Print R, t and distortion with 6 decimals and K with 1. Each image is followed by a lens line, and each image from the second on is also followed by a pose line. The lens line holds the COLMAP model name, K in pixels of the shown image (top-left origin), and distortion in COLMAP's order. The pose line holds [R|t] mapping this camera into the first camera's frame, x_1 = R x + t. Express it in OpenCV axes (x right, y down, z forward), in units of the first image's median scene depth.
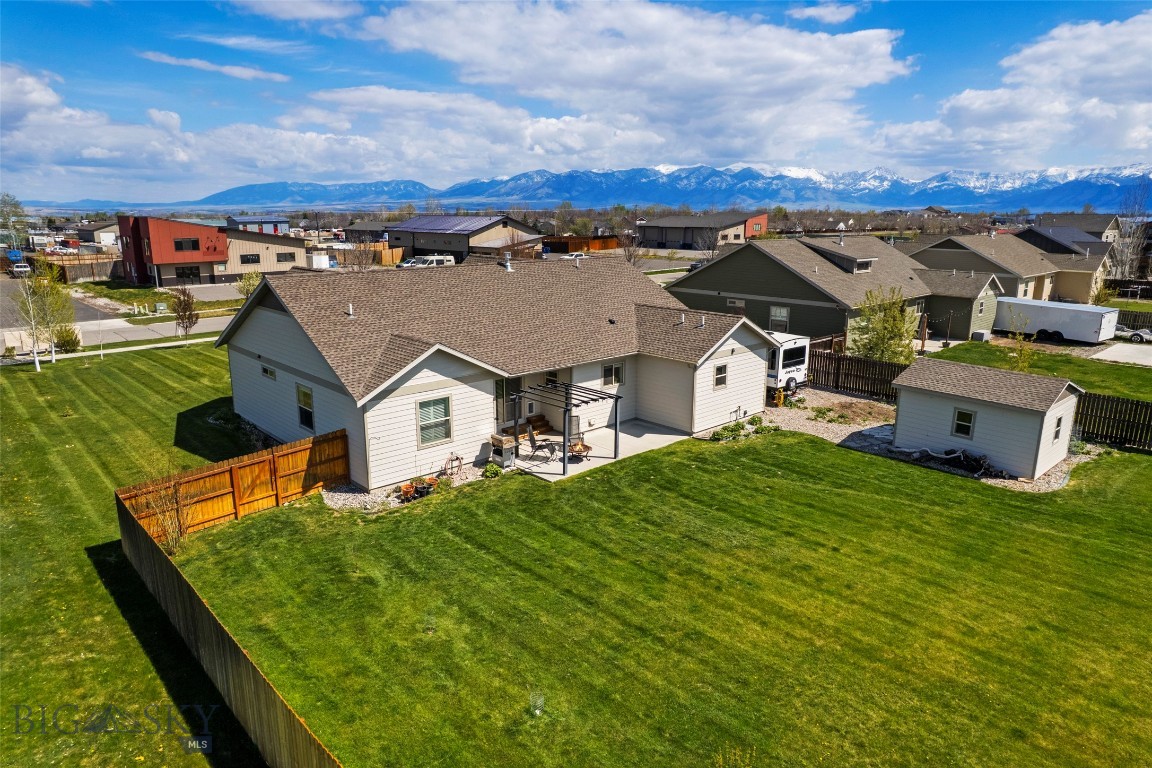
lens RADIAL K [[739.9, 0, 564.0], [0, 739.9, 375.1], [0, 0, 1]] dist [-0.074731, 0.060043]
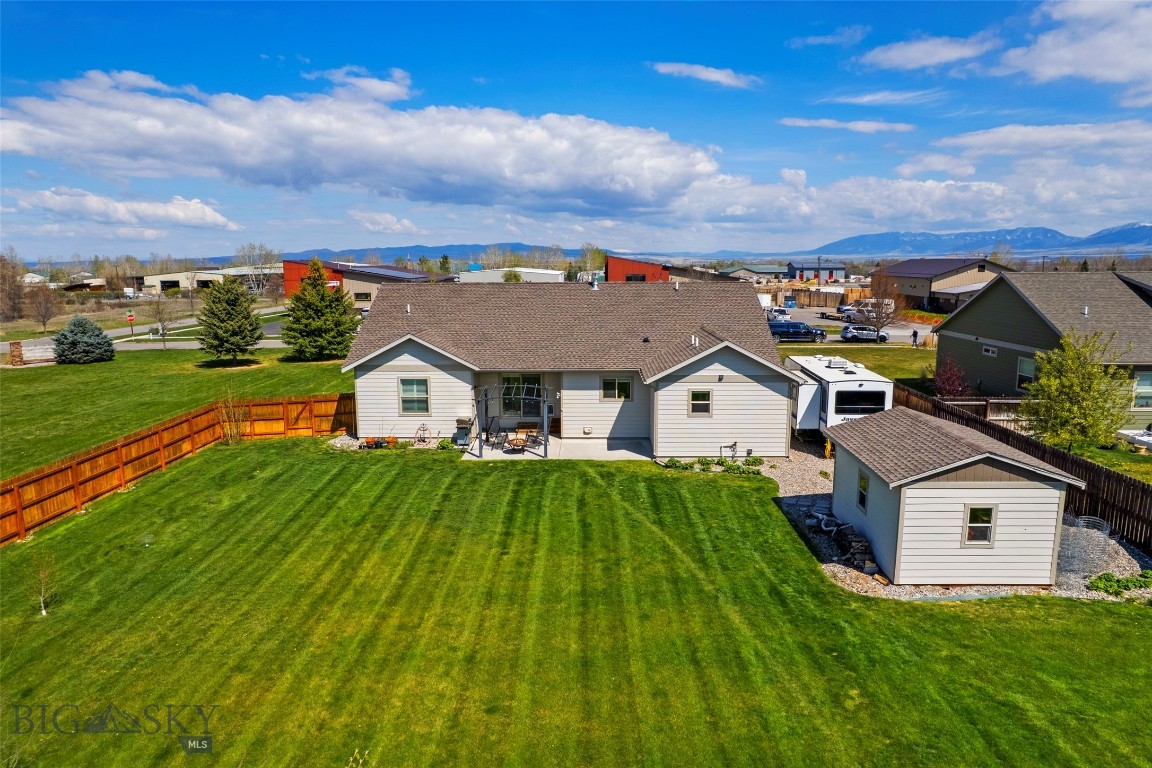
lens RADIAL K [[739.9, 0, 575.4], [0, 739.9, 388.5], [0, 0, 1]] dist [-0.074731, 0.060043]
pose [[0.720426, 0.111242, -0.684552, 0.845536], [-0.144078, 0.989524, 0.009172, -0.002426], [0.678401, 0.092022, 0.728906, 0.251418]]
